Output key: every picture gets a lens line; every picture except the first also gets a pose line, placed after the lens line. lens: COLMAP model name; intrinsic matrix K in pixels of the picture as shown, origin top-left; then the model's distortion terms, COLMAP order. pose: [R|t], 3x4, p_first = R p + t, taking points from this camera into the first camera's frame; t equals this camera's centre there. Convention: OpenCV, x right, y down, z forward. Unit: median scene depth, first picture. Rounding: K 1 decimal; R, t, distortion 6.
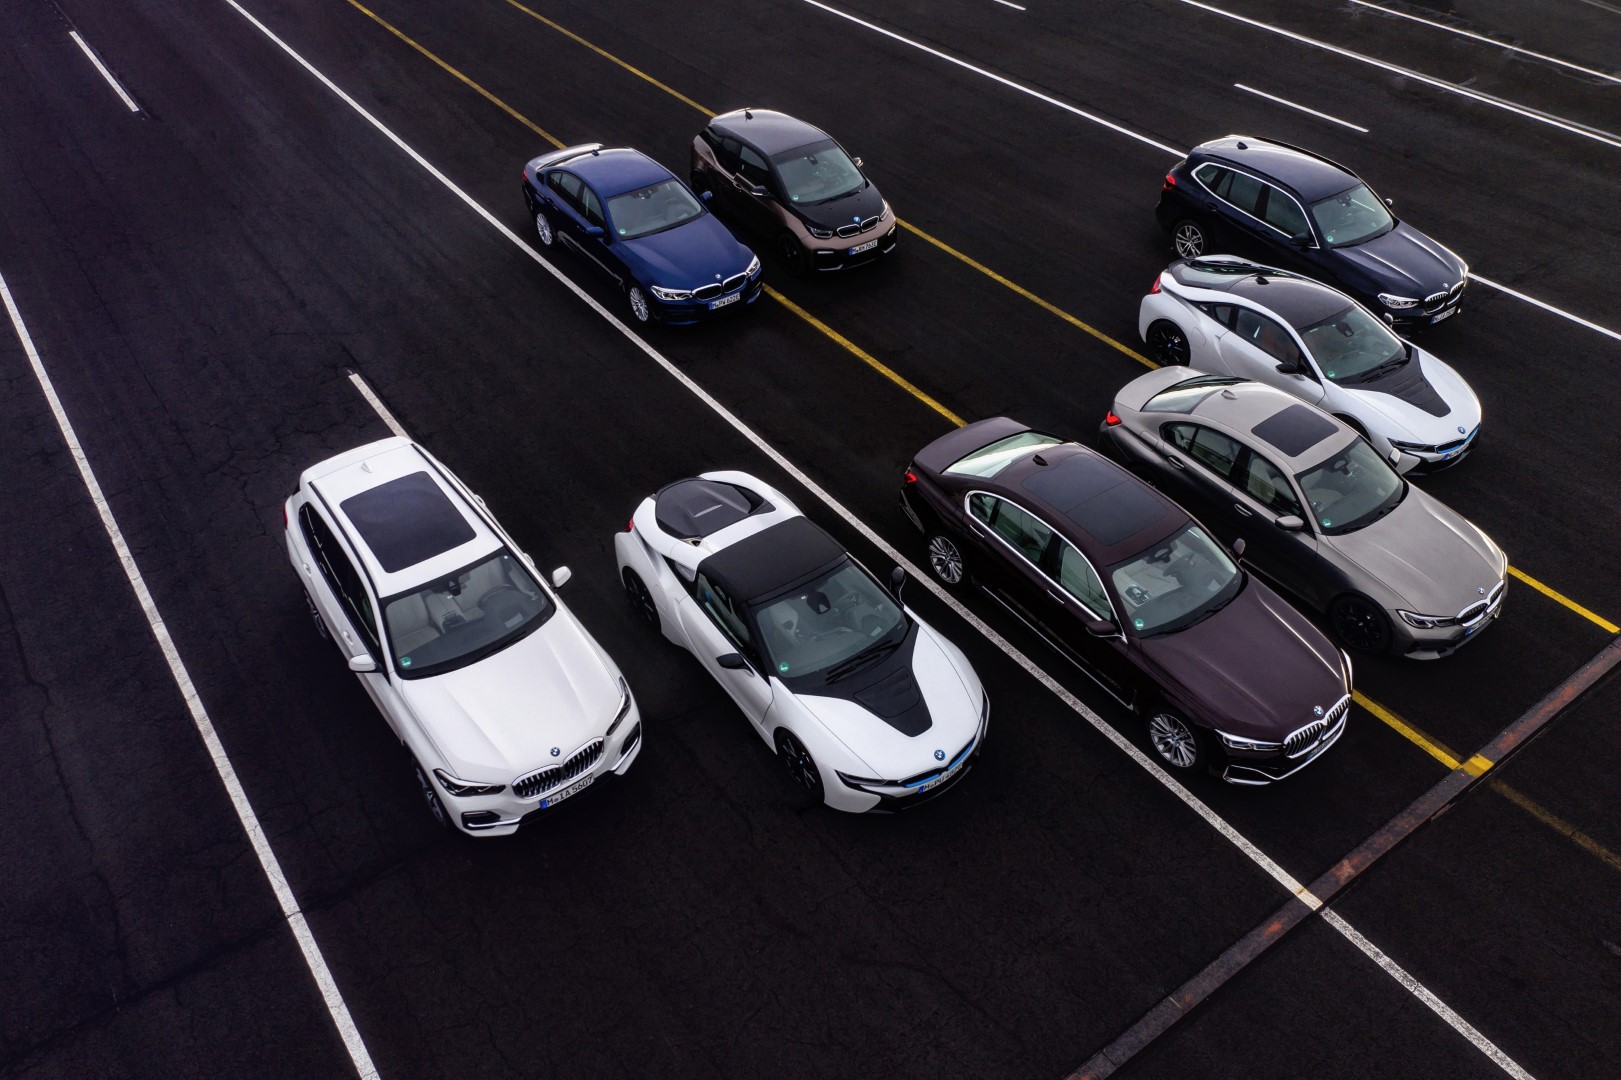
lens RADIAL K [[1266.9, 0, 810.5], [0, 1266.9, 540.0], [0, 0, 1]] dist [-0.019489, 0.003783]
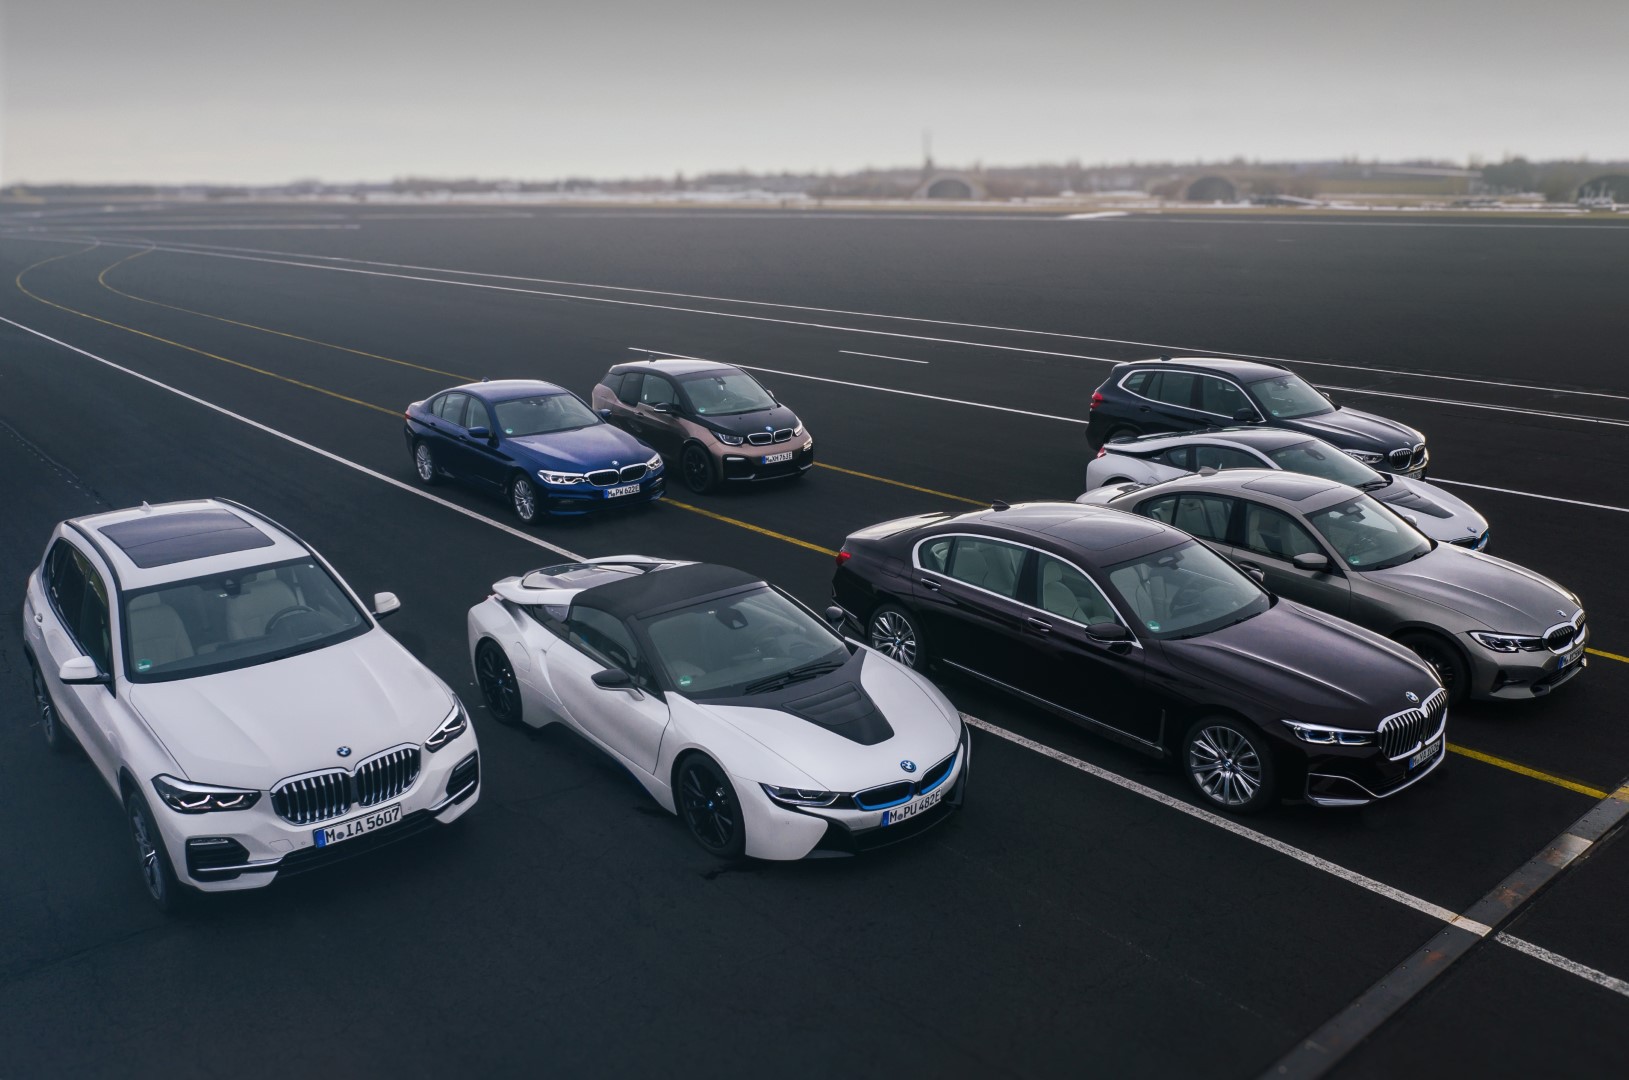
lens RADIAL K [[1281.8, 0, 820.3], [0, 1281.8, 550.4], [0, 0, 1]] dist [-0.016514, -0.001079]
pose [[0.996895, -0.019555, 0.076276, 0.001538], [0.048828, 0.913466, -0.403976, 0.321748], [-0.061776, 0.406446, 0.911584, 0.287067]]
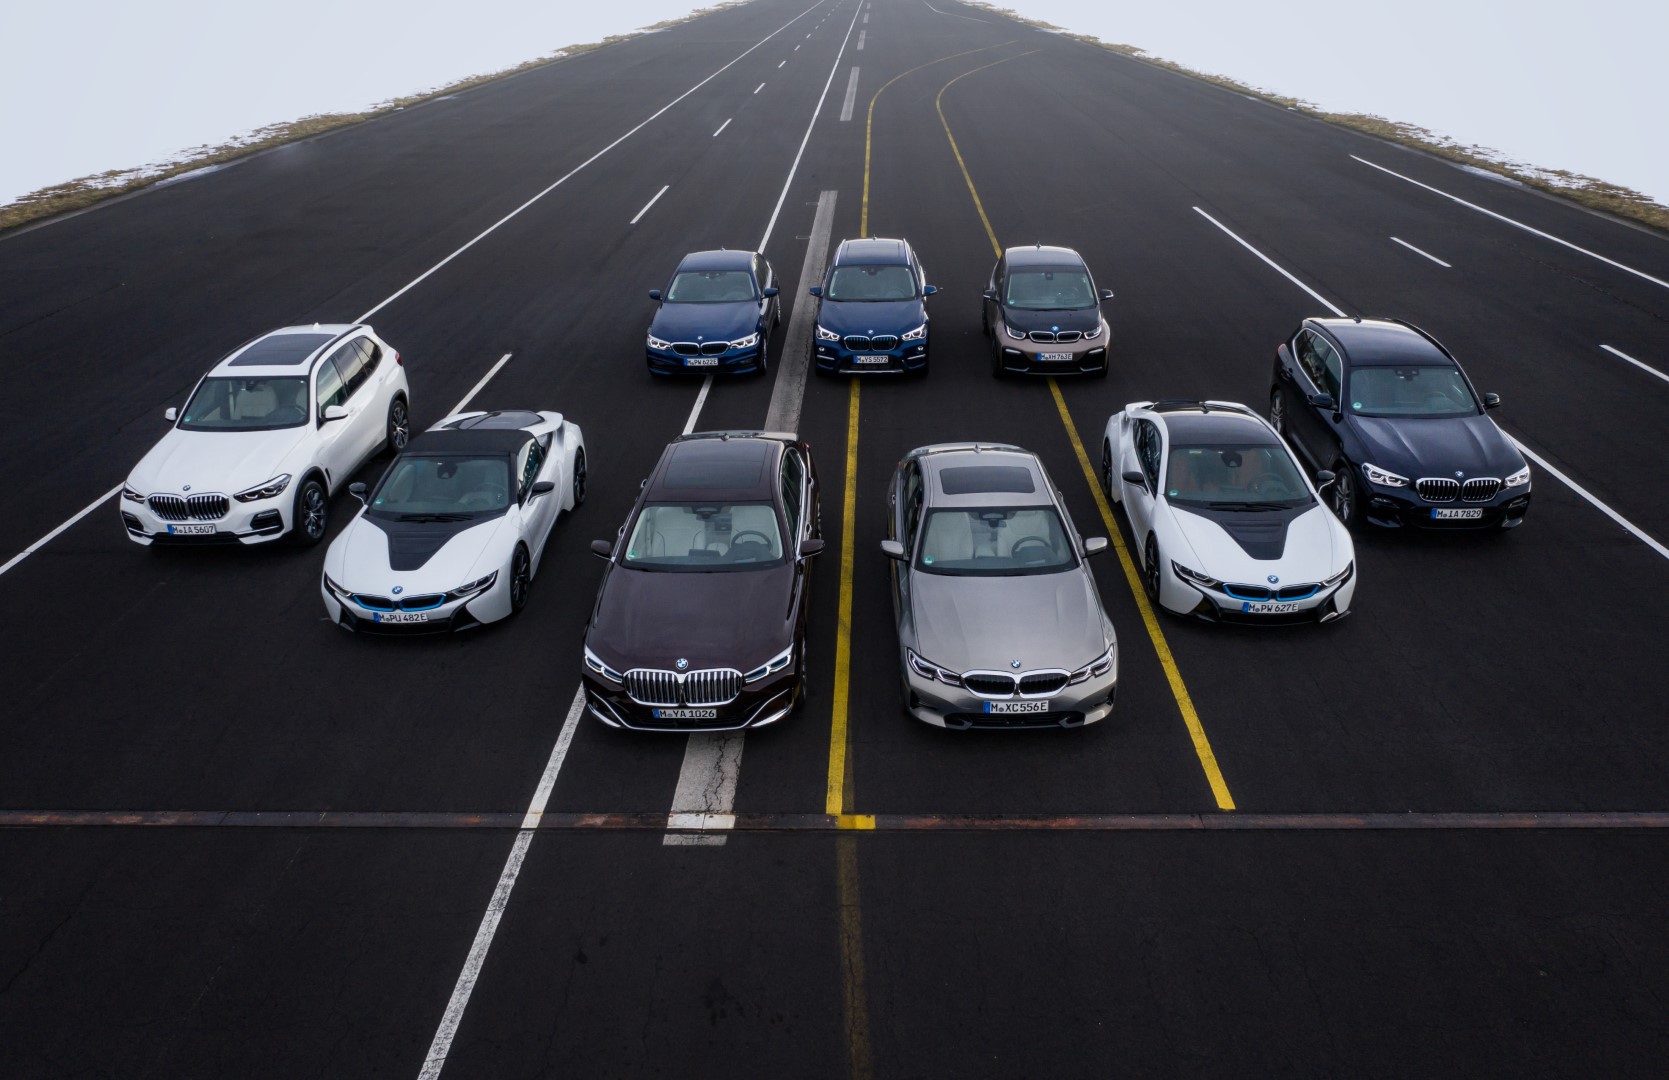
lens RADIAL K [[1296.0, 0, 834.5], [0, 1296.0, 540.0], [0, 0, 1]] dist [-0.017633, 0.000285]
pose [[0.791606, 0.243773, -0.560298, 0.923543], [-0.383387, 0.912167, -0.144796, 0.138054], [0.475788, 0.329433, 0.815536, 0.257220]]
